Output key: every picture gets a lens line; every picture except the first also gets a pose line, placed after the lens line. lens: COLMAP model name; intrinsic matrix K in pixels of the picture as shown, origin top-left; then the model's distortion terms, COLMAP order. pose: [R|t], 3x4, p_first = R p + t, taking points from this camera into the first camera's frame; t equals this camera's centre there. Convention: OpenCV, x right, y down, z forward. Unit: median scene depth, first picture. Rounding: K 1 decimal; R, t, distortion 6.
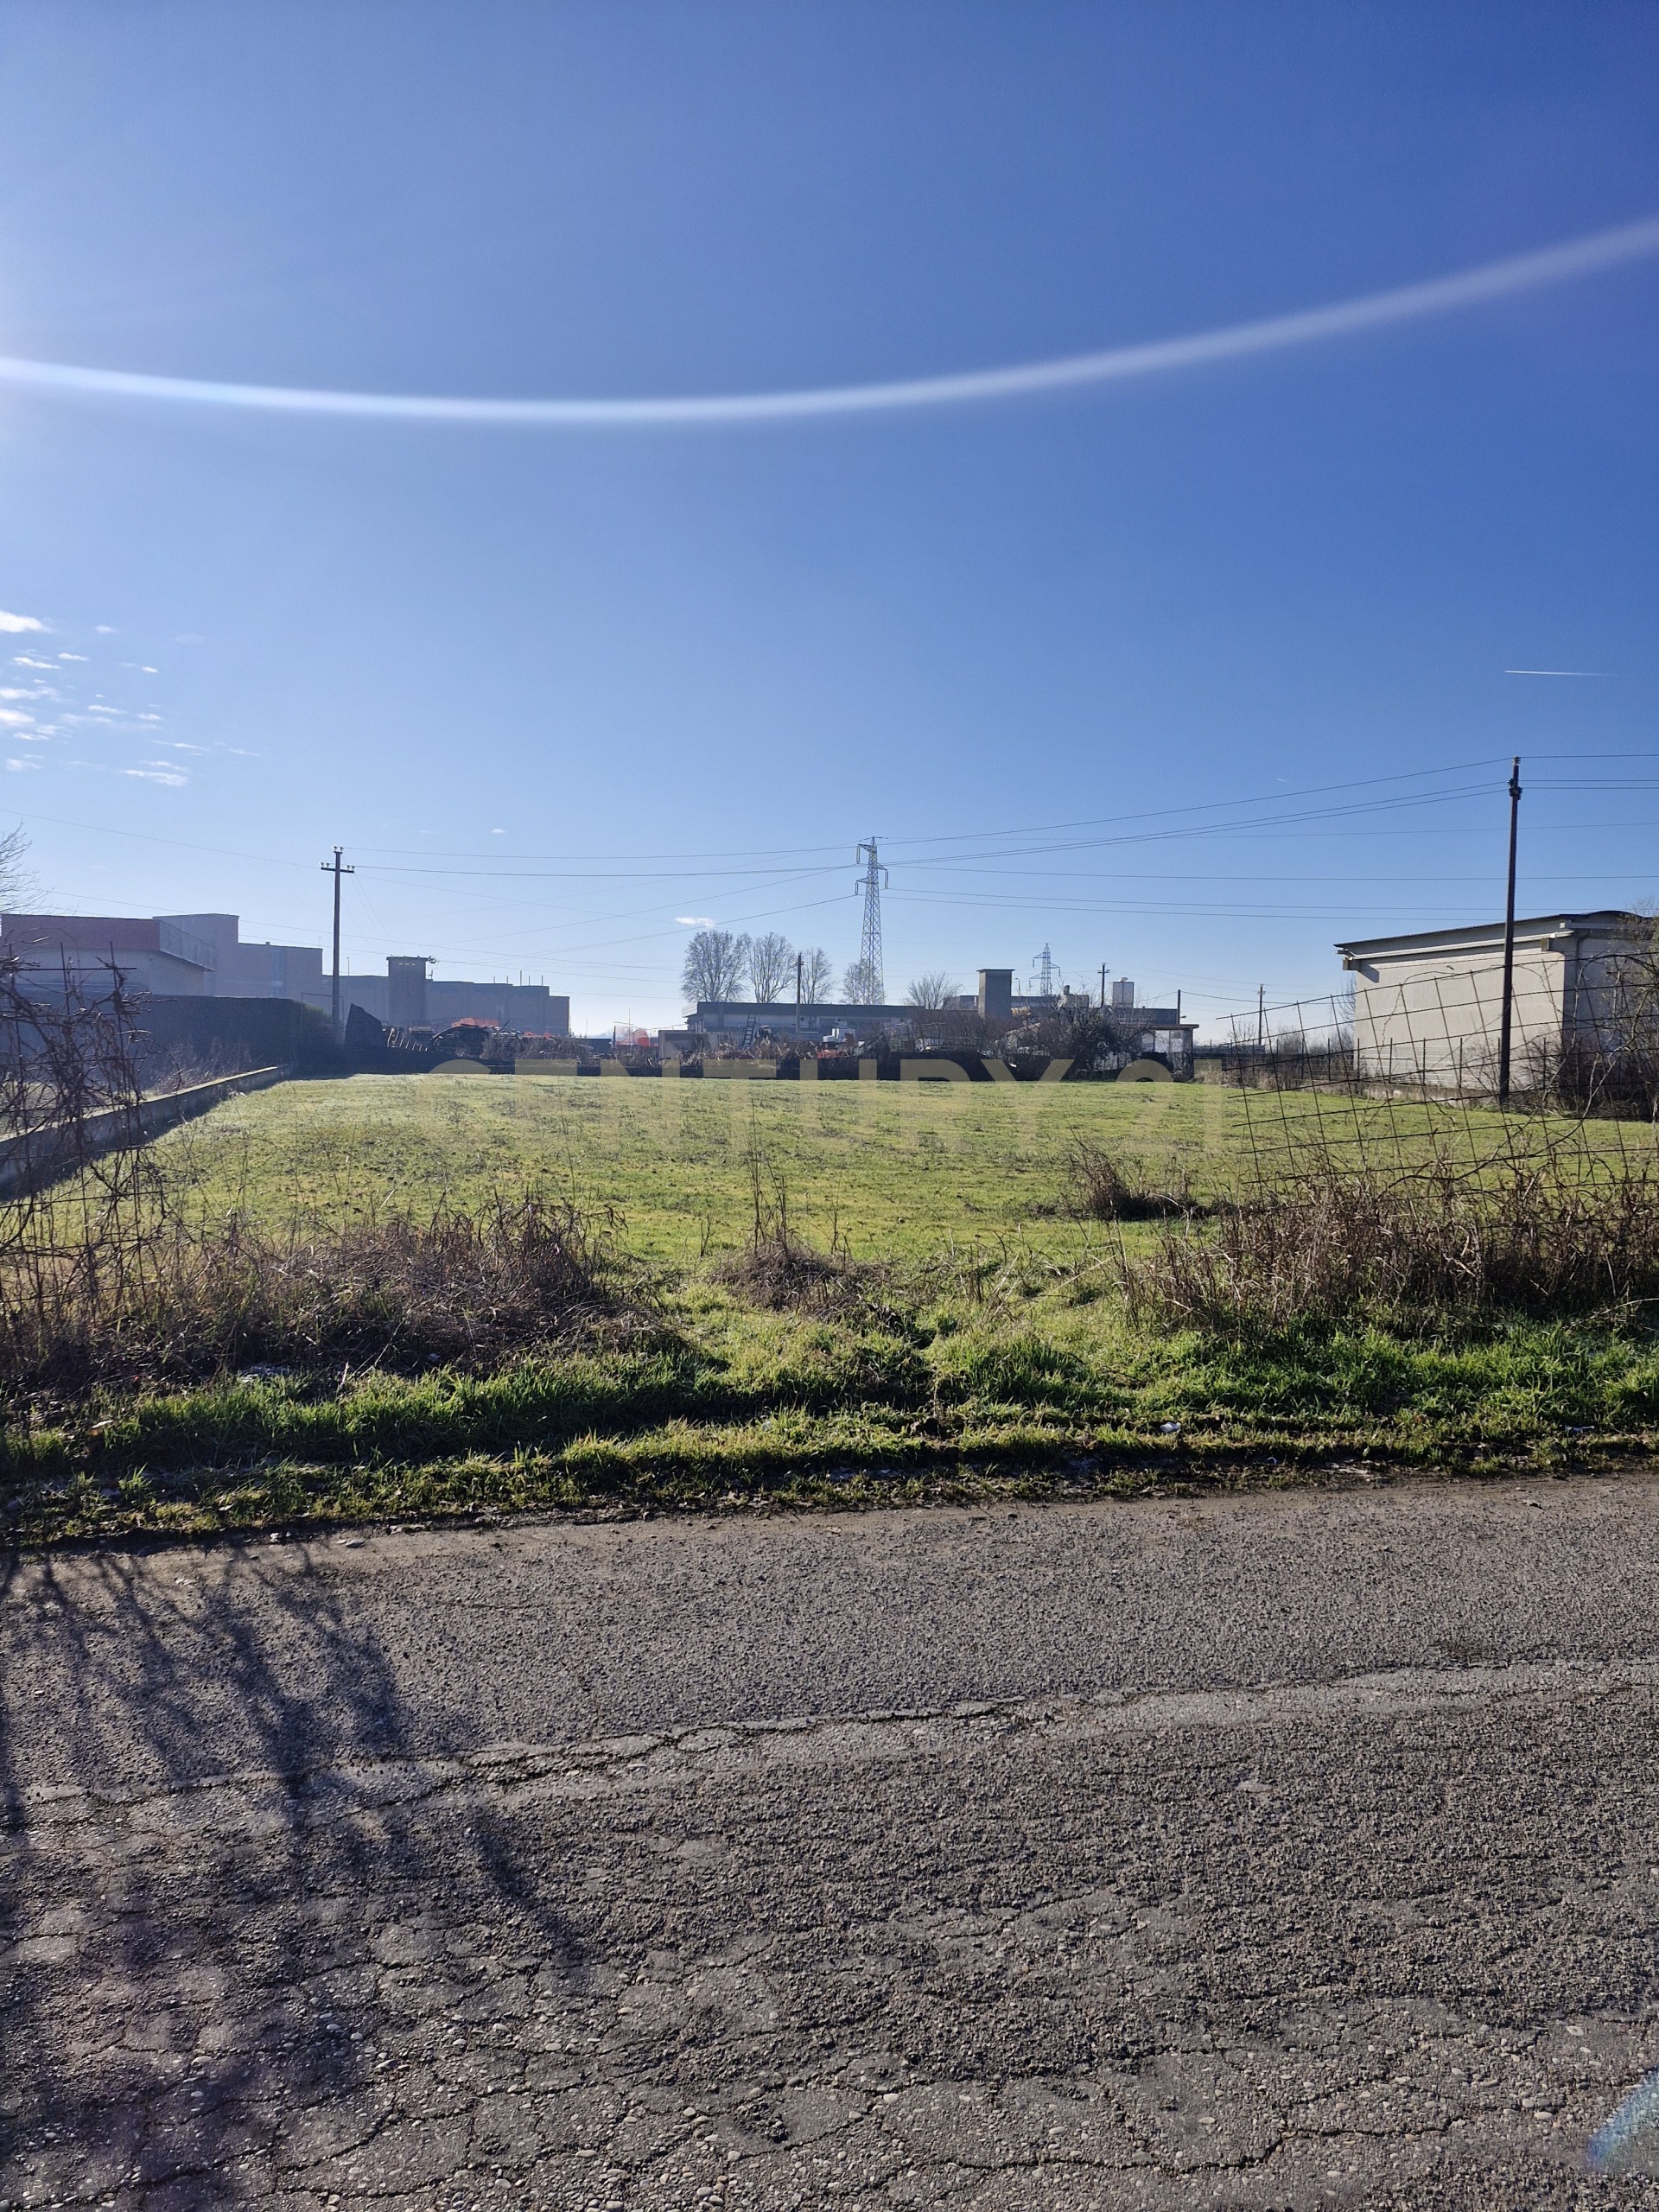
lens RADIAL K [[1480.2, 0, 839.7], [0, 1480.2, 1113.8], [0, 0, 1]] dist [0.134446, -0.213985]
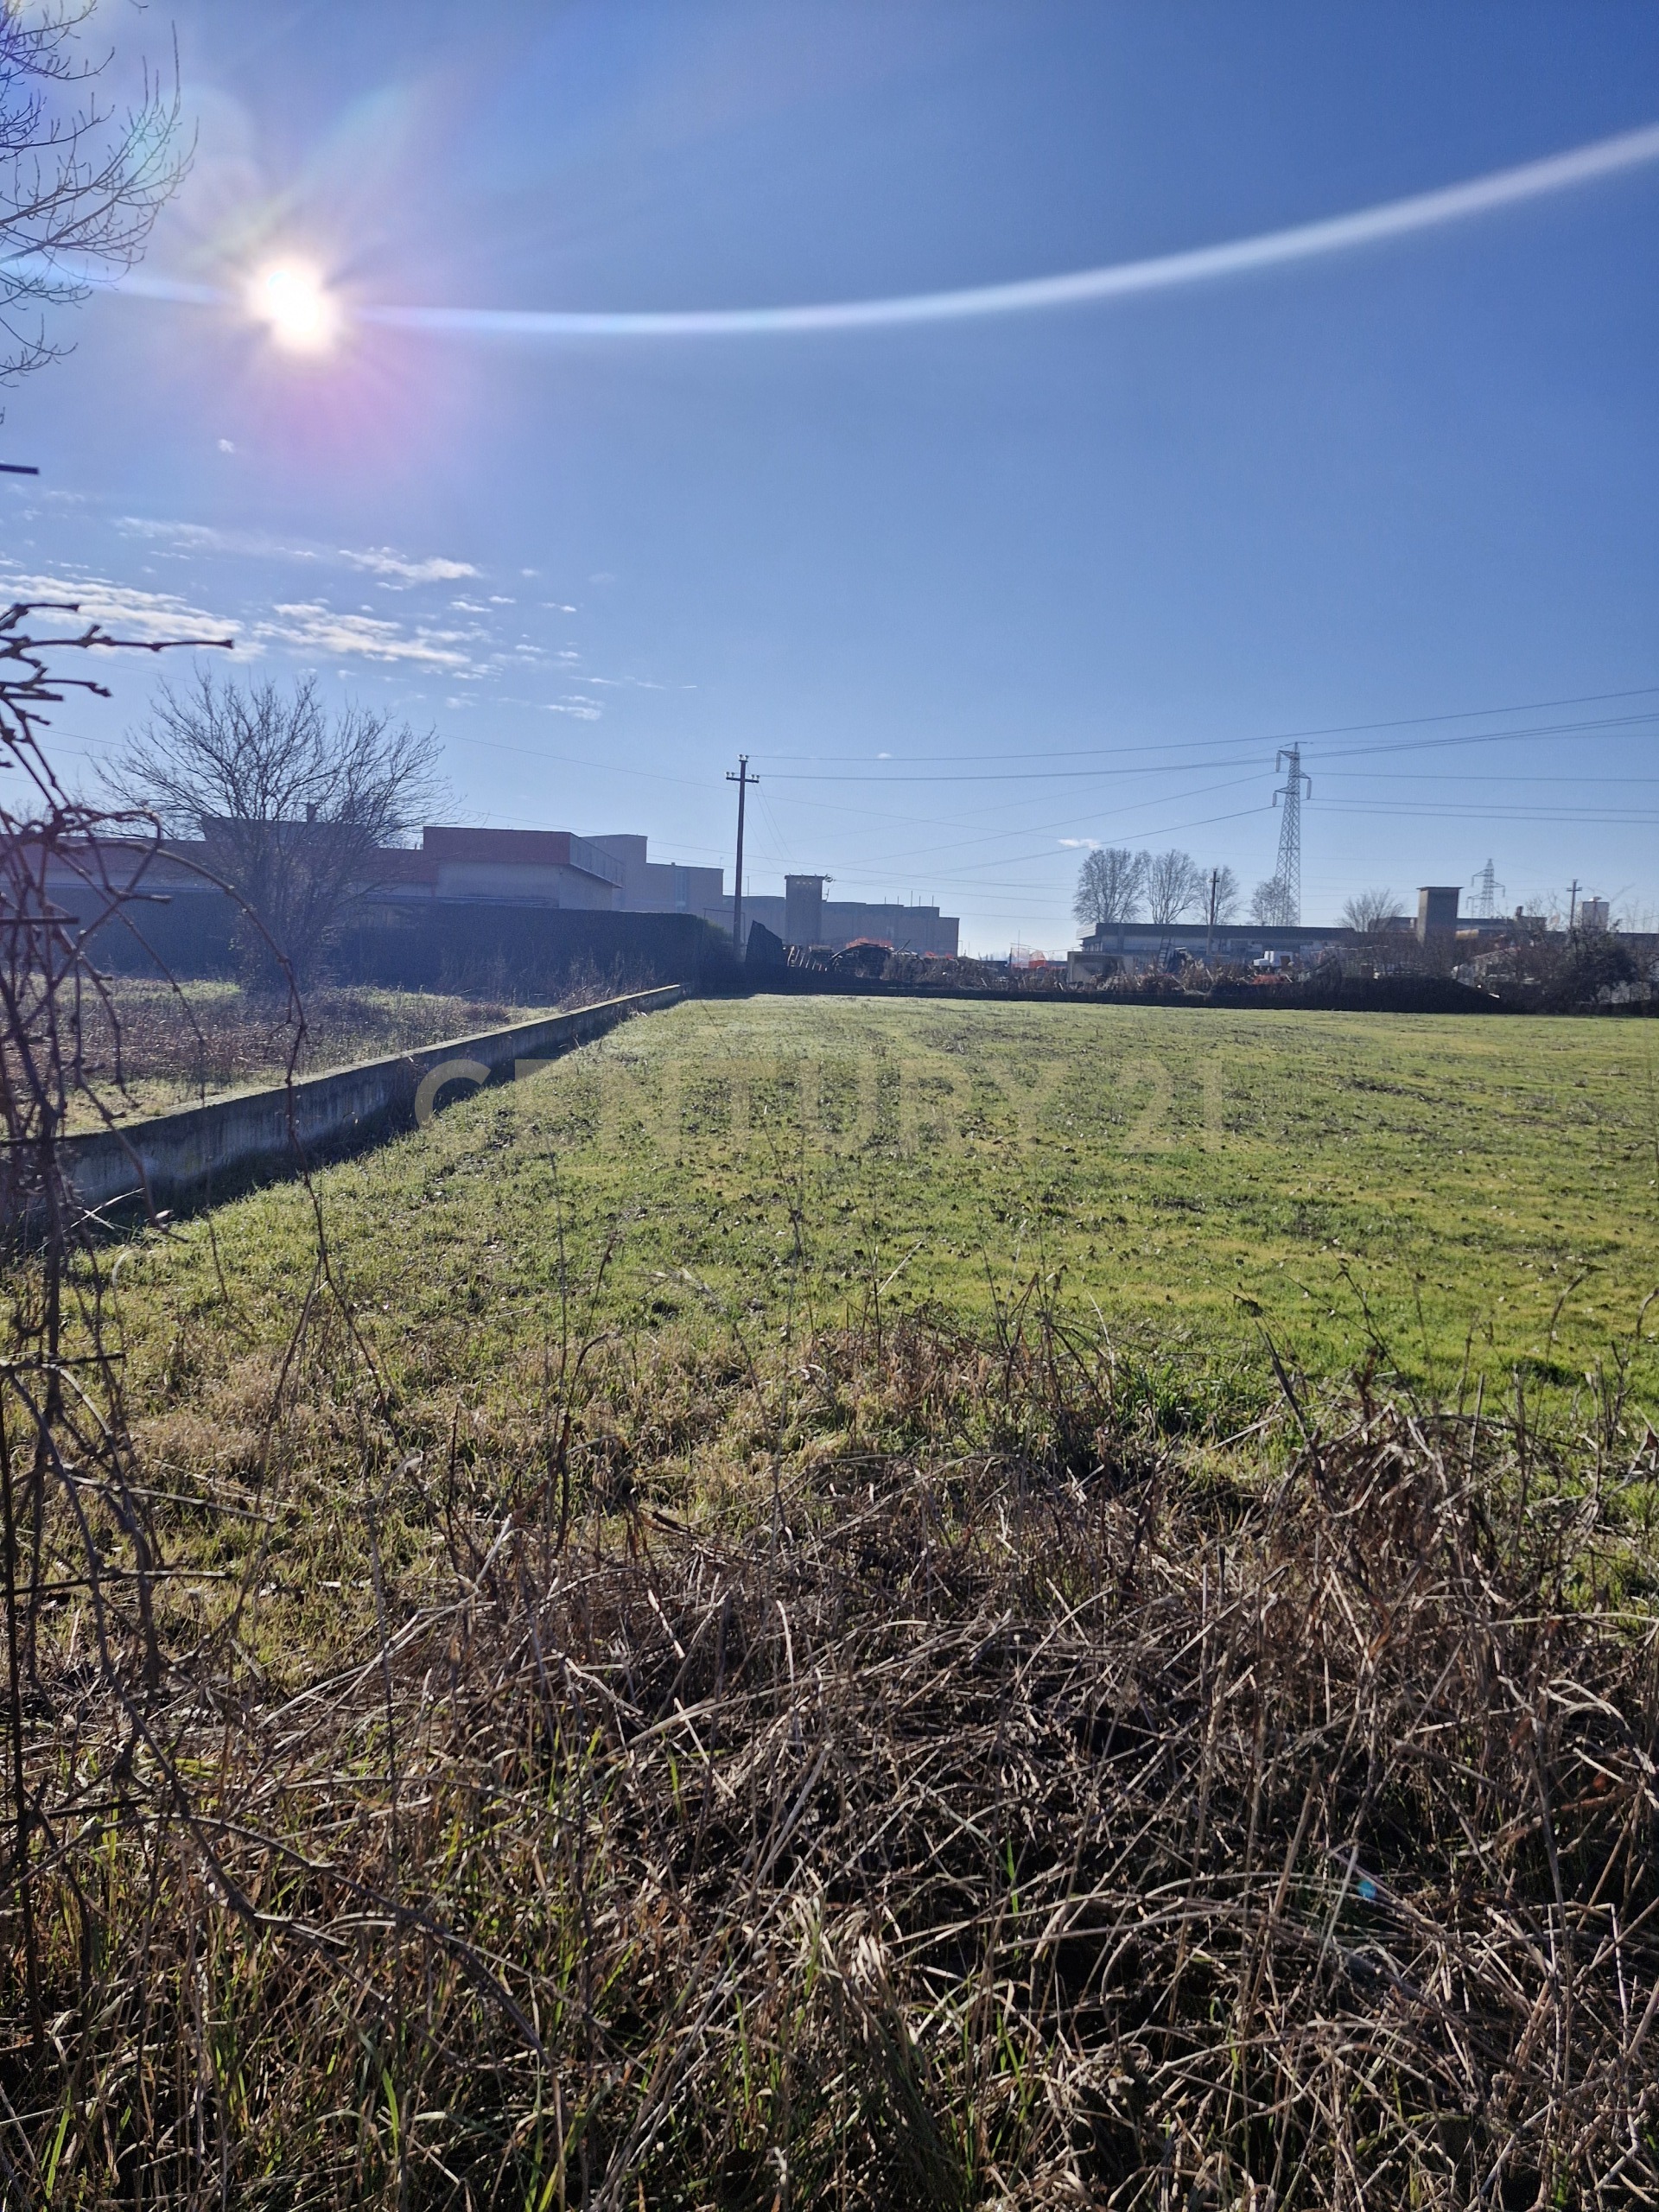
lens RADIAL K [[1501.5, 0, 819.5], [0, 1501.5, 1102.6], [0, 0, 1]] dist [0.043924, -0.046386]
pose [[0.964638, 0.036471, -0.261044, -0.020819], [-0.025434, 0.998639, 0.045534, -0.001466], [0.262350, -0.037284, 0.964252, 0.056157]]
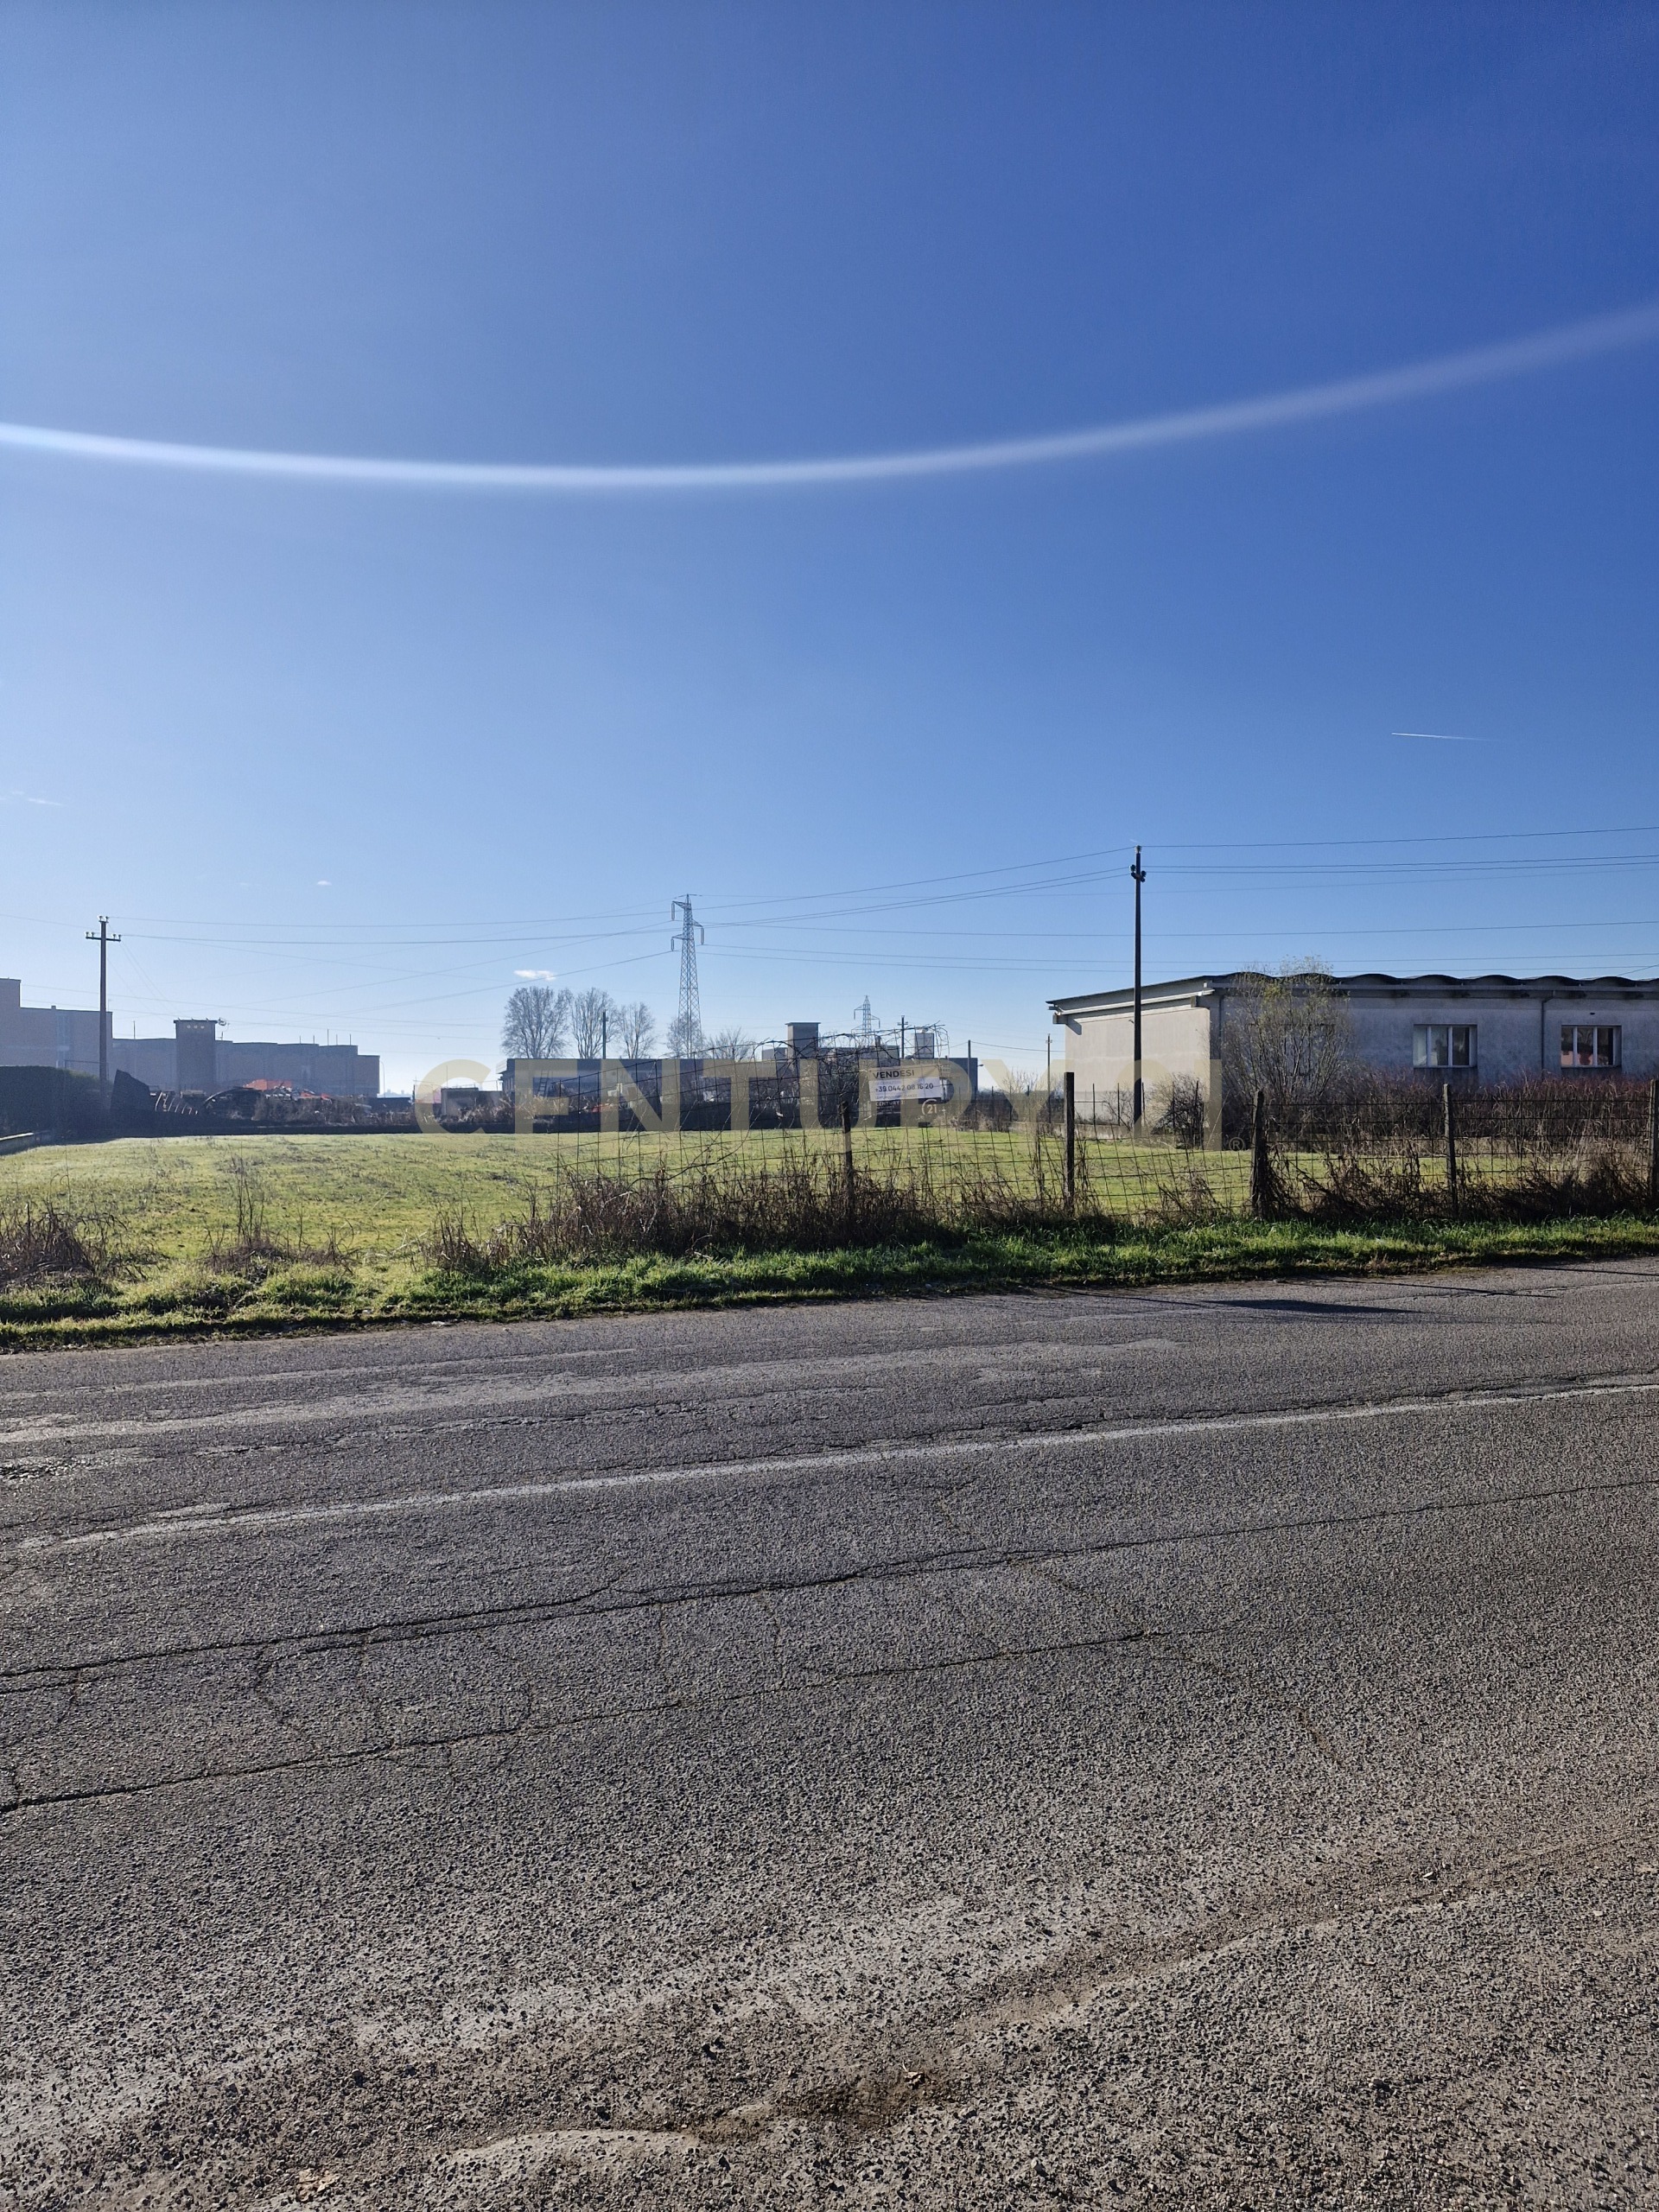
lens RADIAL K [[1493.5, 0, 869.1], [0, 1493.5, 1100.7], [0, 0, 1]] dist [0.134662, -0.221827]
pose [[0.992544, -0.021242, 0.120023, 0.043695], [0.026436, 0.998774, -0.041843, 0.003388], [-0.118987, 0.044704, 0.991889, -0.065008]]
